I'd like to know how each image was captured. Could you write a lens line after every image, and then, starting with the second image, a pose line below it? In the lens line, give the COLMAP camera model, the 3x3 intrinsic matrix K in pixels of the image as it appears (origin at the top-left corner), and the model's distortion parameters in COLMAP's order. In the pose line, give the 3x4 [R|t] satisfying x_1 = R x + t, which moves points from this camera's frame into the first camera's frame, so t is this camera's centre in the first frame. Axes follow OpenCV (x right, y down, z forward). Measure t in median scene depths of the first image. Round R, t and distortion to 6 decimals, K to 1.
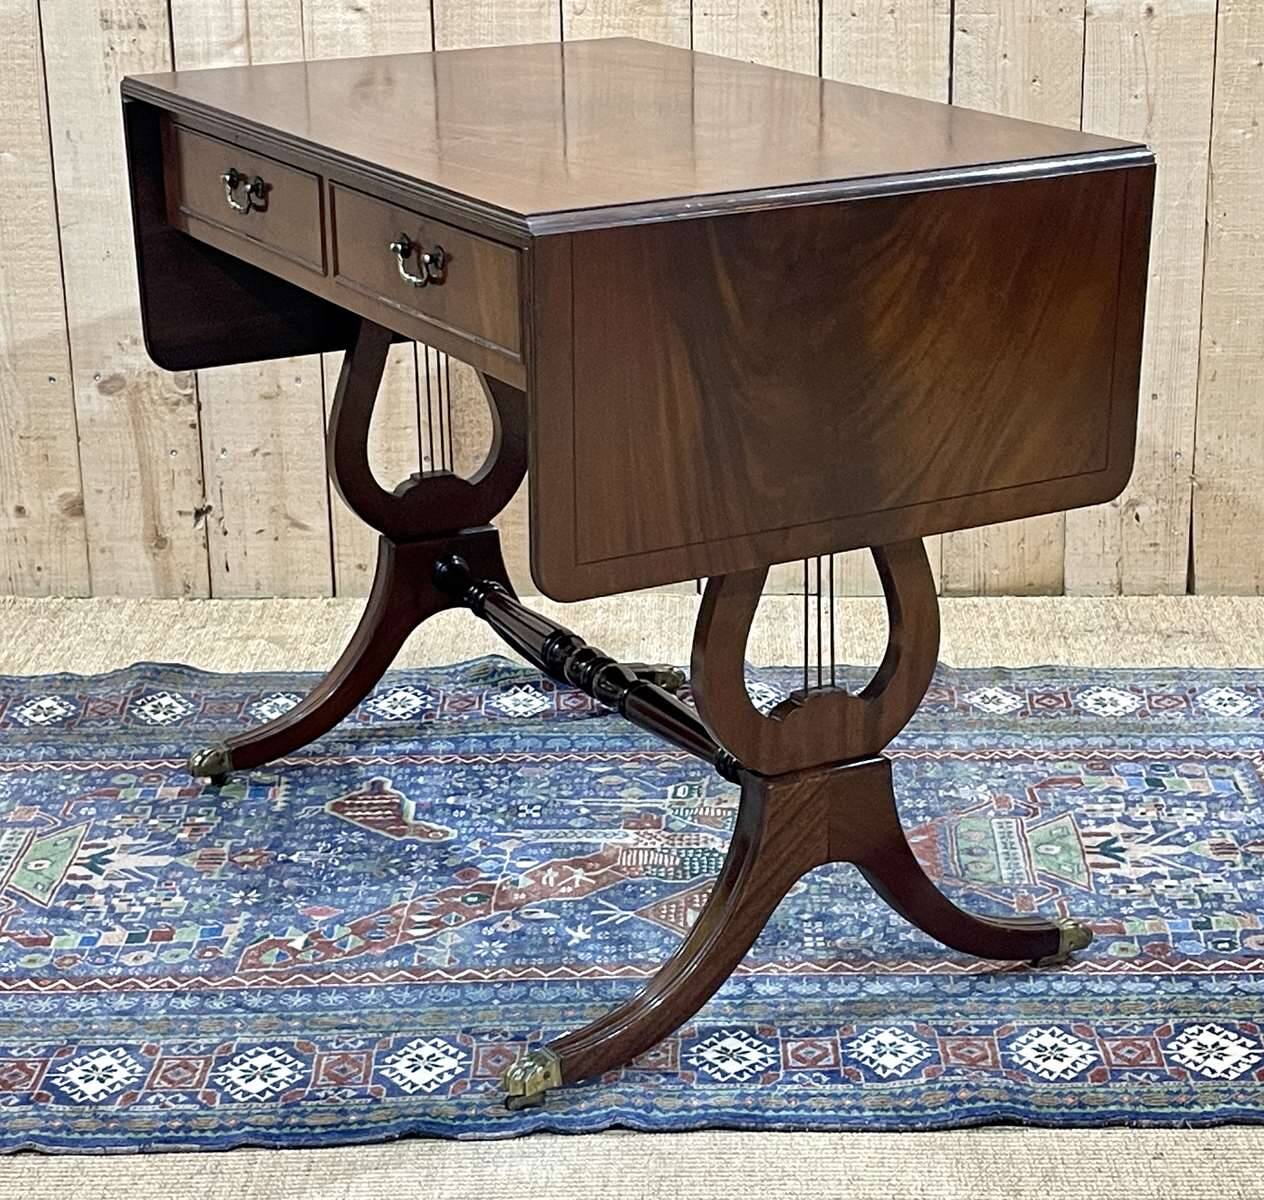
lens RADIAL K [[2686.9, 0, 660.1], [0, 2686.9, 612.0], [0, 0, 1]] dist [0.129595, 0.000000]
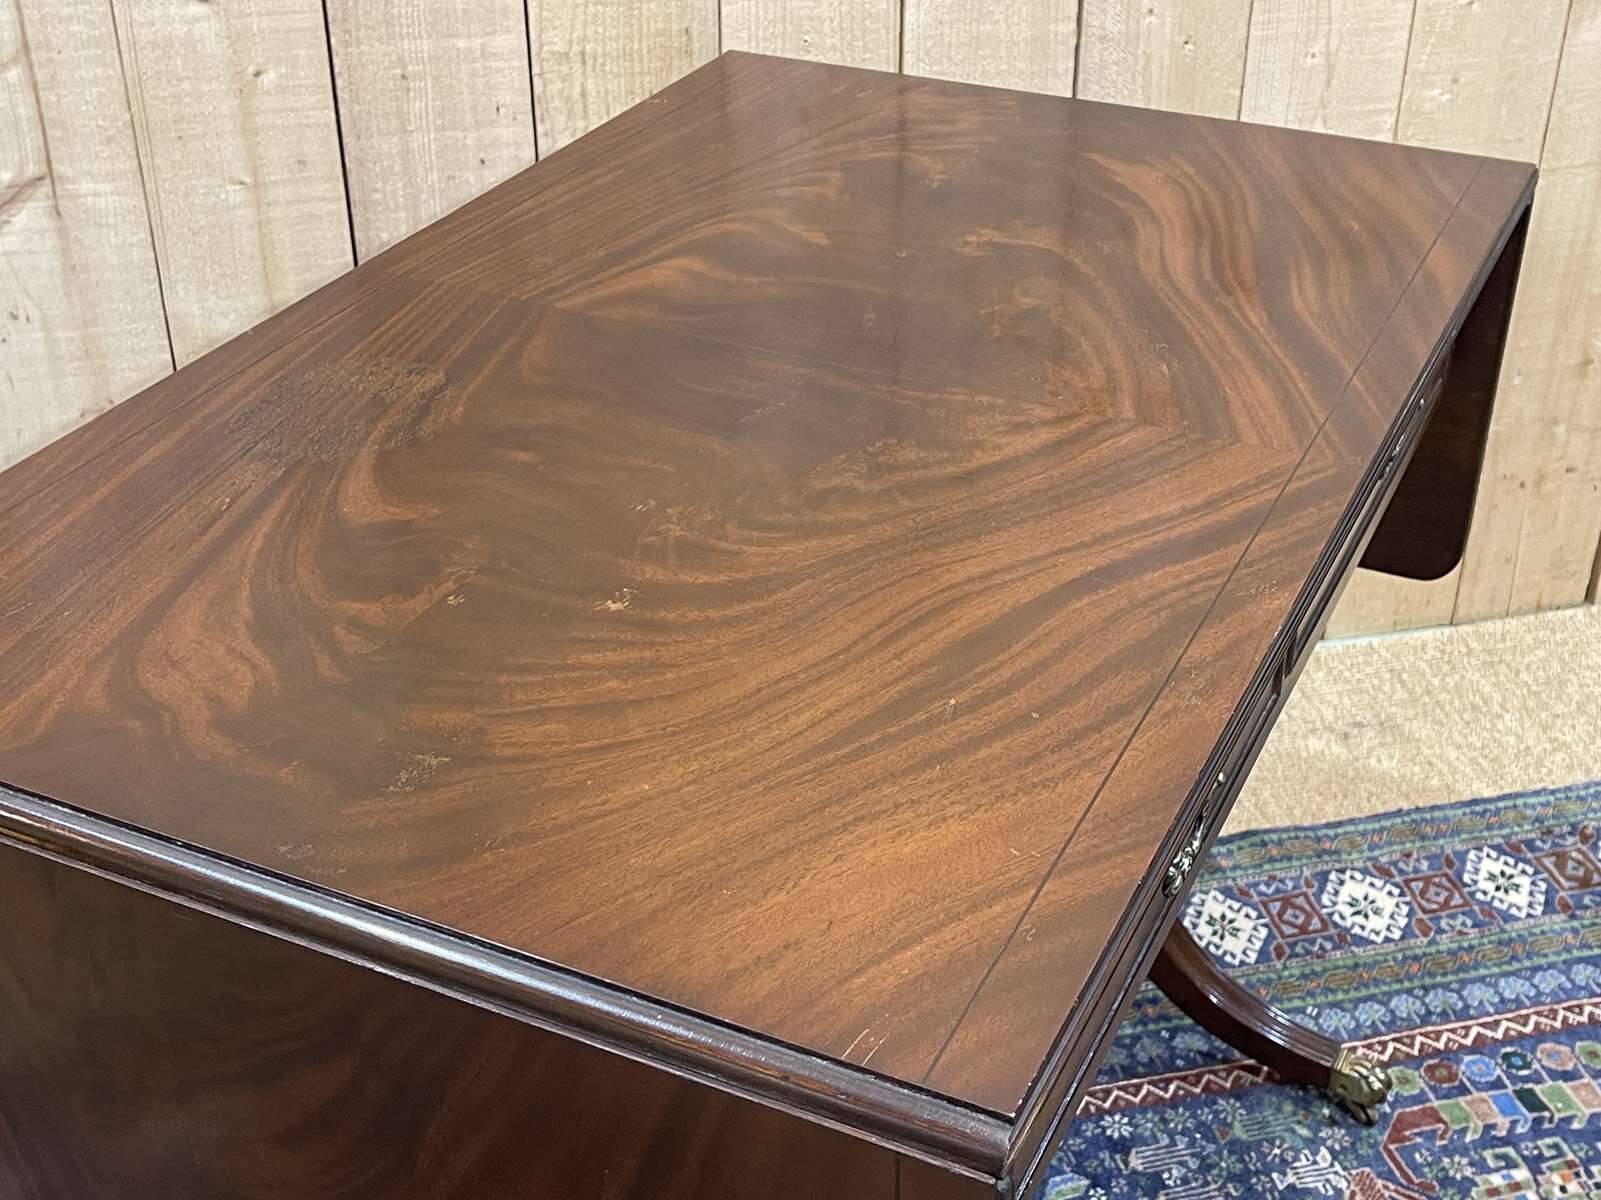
lens RADIAL K [[2117.6, 0, 805.8], [0, 2117.6, 600.9], [0, 0, 1]] dist [0.072210, 0.000000]
pose [[0.963025, -0.129048, 0.236493, -0.133505], [0.071218, 0.968529, 0.238493, -0.231210], [-0.259828, -0.212833, 0.941909, 0.546121]]
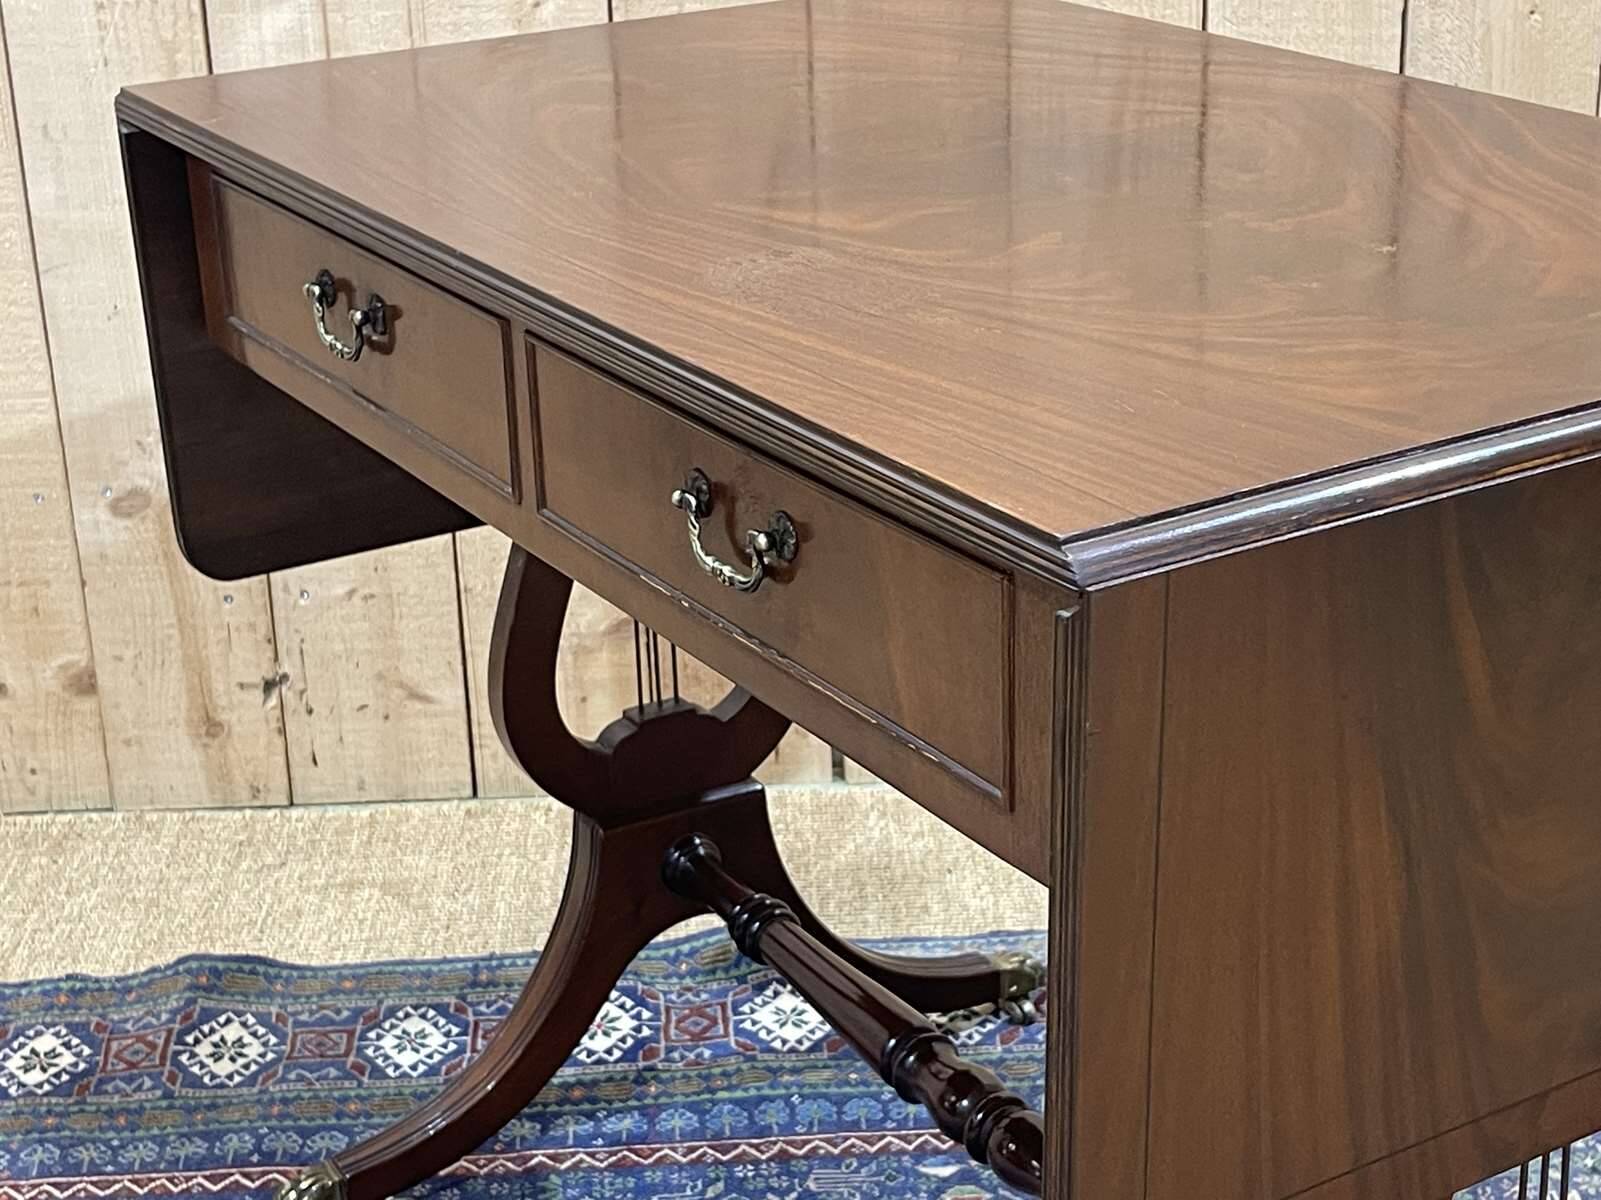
lens RADIAL K [[2715.9, 0, 800.7], [0, 2715.9, 609.6], [0, 0, 1]] dist [0.094147, 0.000000]
pose [[0.999154, -0.029987, 0.028131, -0.072371], [0.028333, 0.997946, 0.057450, -0.113560], [-0.029796, -0.056604, 0.997952, 0.403484]]
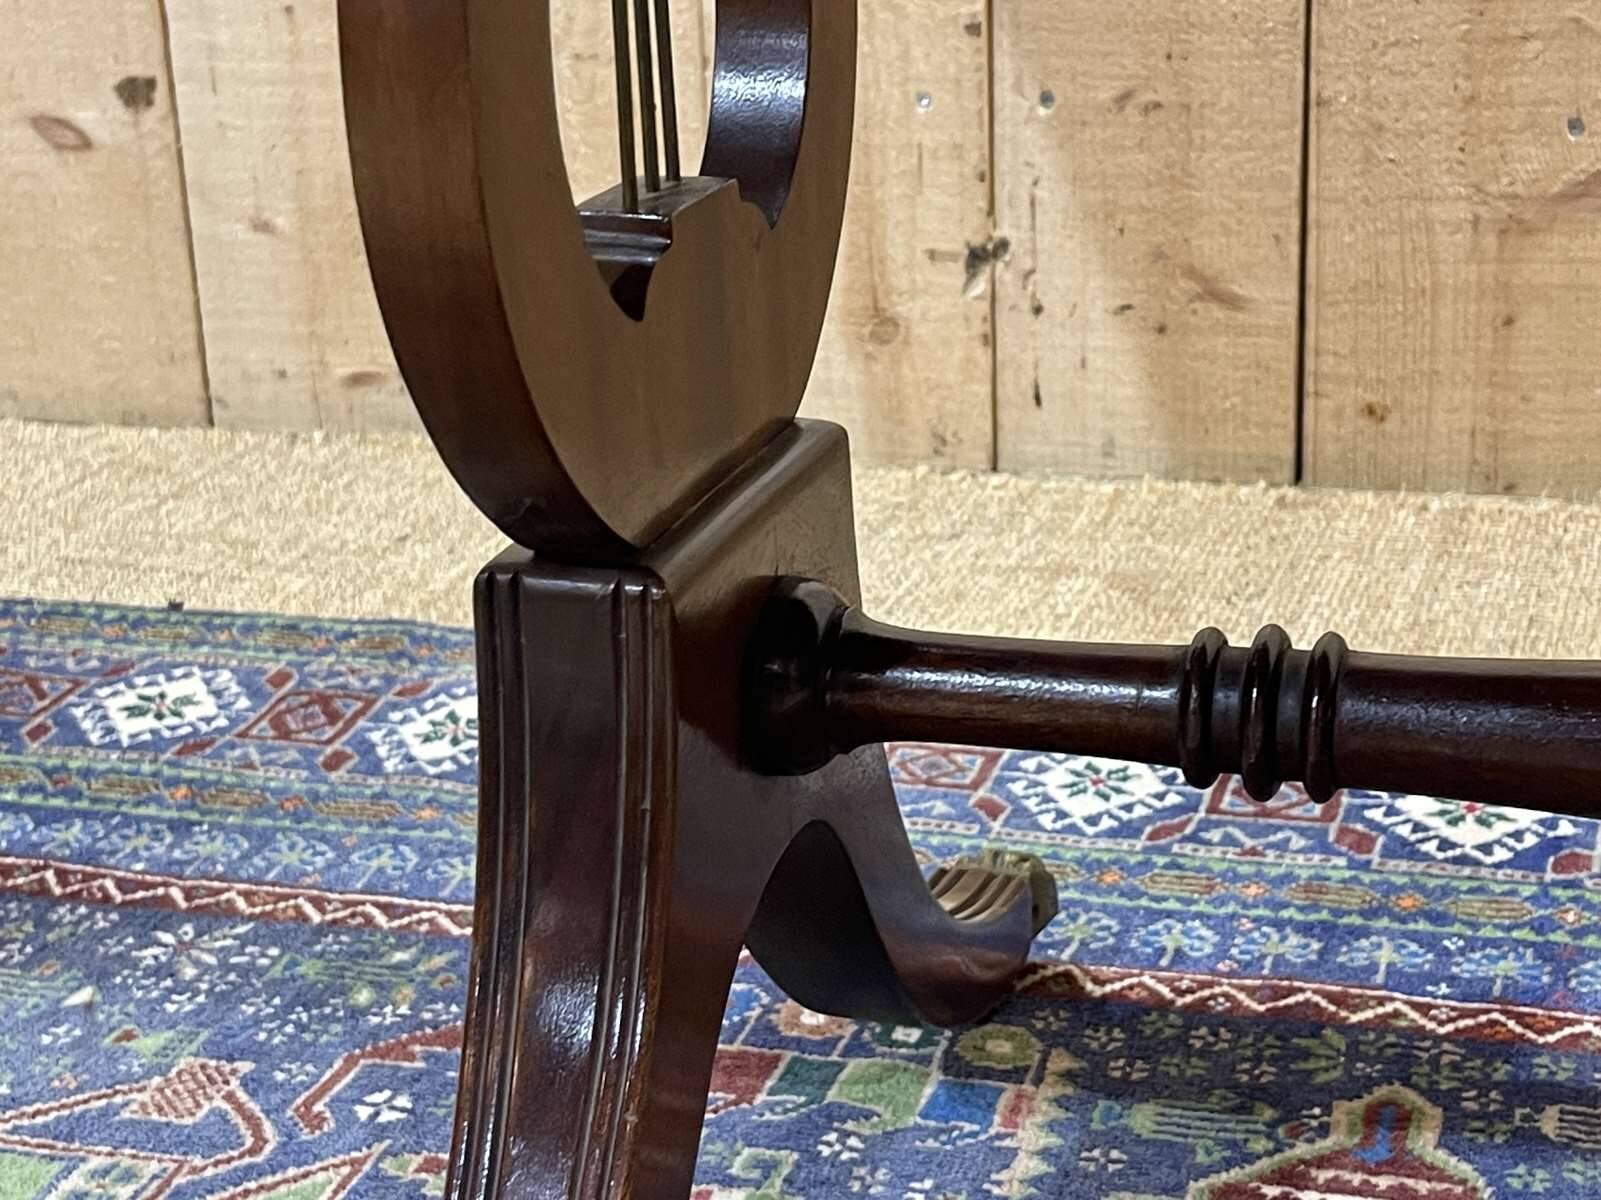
lens RADIAL K [[2844.2, 0, 803.2], [0, 2844.2, 602.5], [0, 0, 1]] dist [0.137339, 0.000000]
pose [[0.952406, 0.072639, -0.296050, -0.082432], [-0.069554, 0.997358, 0.020953, 0.009761], [0.296790, 0.000636, 0.954943, 0.734581]]
